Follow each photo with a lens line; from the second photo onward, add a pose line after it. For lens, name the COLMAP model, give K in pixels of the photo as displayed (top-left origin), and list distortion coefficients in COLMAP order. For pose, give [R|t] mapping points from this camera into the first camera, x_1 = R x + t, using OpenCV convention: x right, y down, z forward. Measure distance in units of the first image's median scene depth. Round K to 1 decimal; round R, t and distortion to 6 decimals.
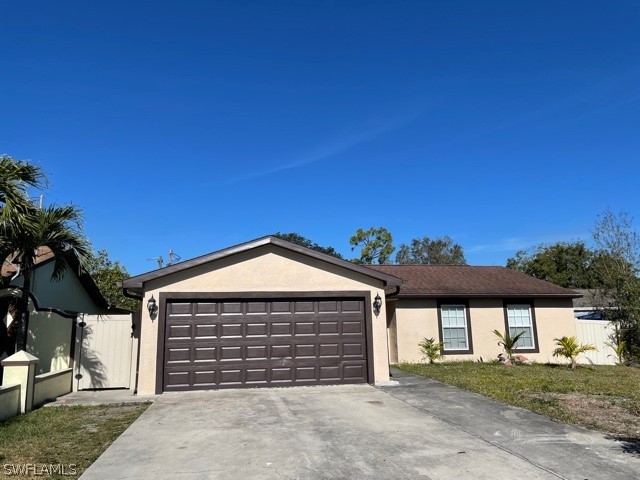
lens RADIAL K [[485.7, 0, 324.1], [0, 485.7, 236.5], [0, 0, 1]] dist [0.075945, -0.095813]
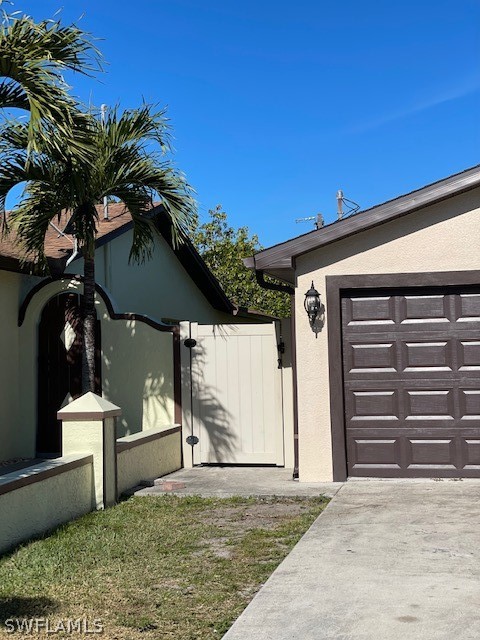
lens RADIAL K [[945.1, 0, 242.9], [0, 945.1, 319.7], [0, 0, 1]] dist [0.168153, 0.000000]
pose [[0.919072, -0.020152, -0.393574, -0.046982], [0.080319, 0.987308, 0.137009, 0.022603], [0.385818, -0.157532, 0.909026, 0.120932]]
